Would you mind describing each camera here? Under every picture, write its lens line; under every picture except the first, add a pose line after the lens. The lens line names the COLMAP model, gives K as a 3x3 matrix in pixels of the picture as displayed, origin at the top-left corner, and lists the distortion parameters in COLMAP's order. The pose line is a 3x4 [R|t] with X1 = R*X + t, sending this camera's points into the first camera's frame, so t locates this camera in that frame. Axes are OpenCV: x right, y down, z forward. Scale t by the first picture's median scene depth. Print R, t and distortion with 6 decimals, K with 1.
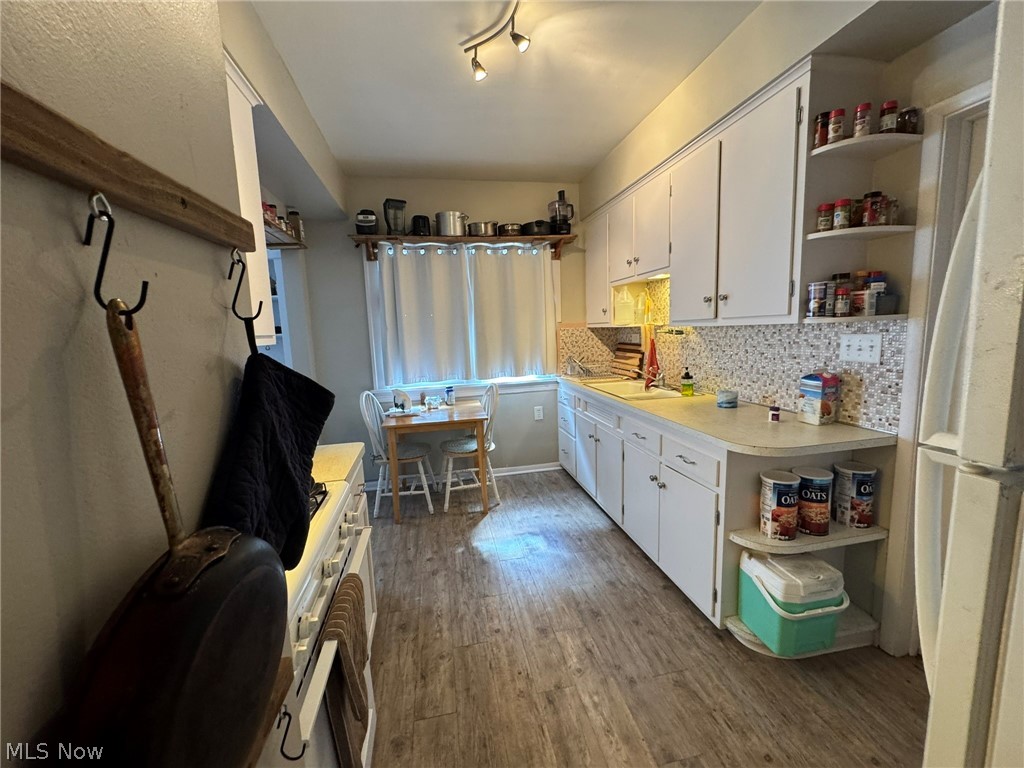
lens RADIAL K [[408.4, 0, 511.1], [0, 408.4, 381.6], [0, 0, 1]] dist [0.000881, 0.000025]
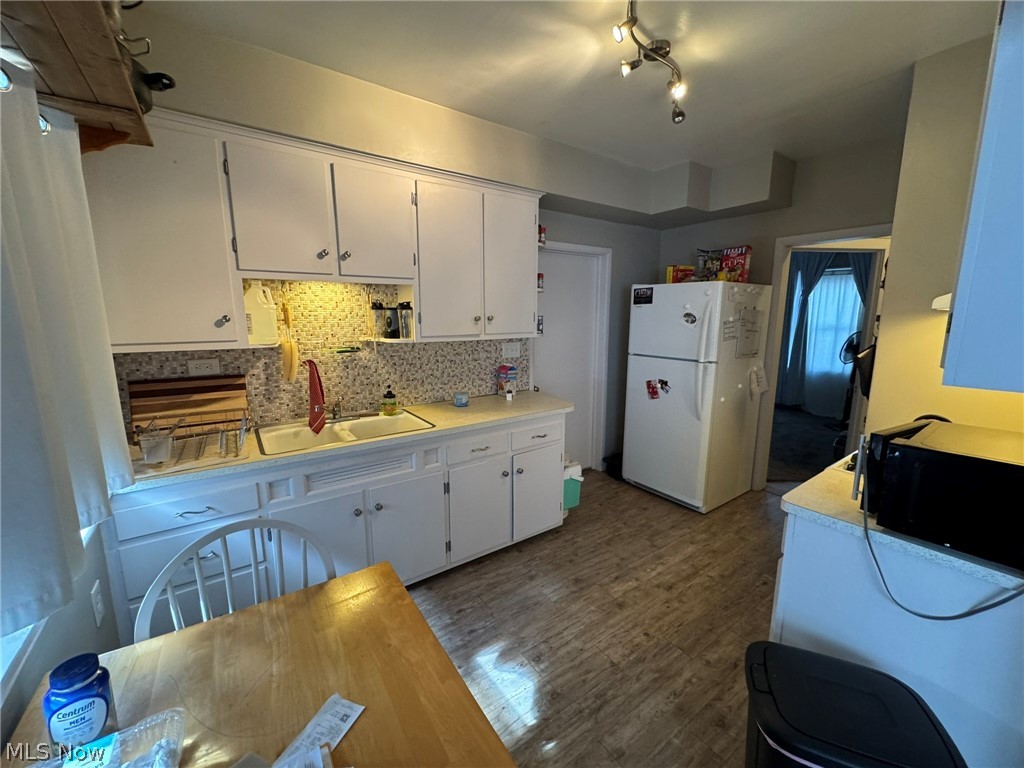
lens RADIAL K [[408.4, 0, 512.7], [0, 408.4, 384.9], [0, 0, 1]] dist [0.000881, 0.000025]
pose [[-0.414373, -0.115441, 0.902756, -0.707674], [0.135120, 0.973126, 0.186461, -0.230826], [-0.900021, 0.199245, -0.387639, 1.480481]]
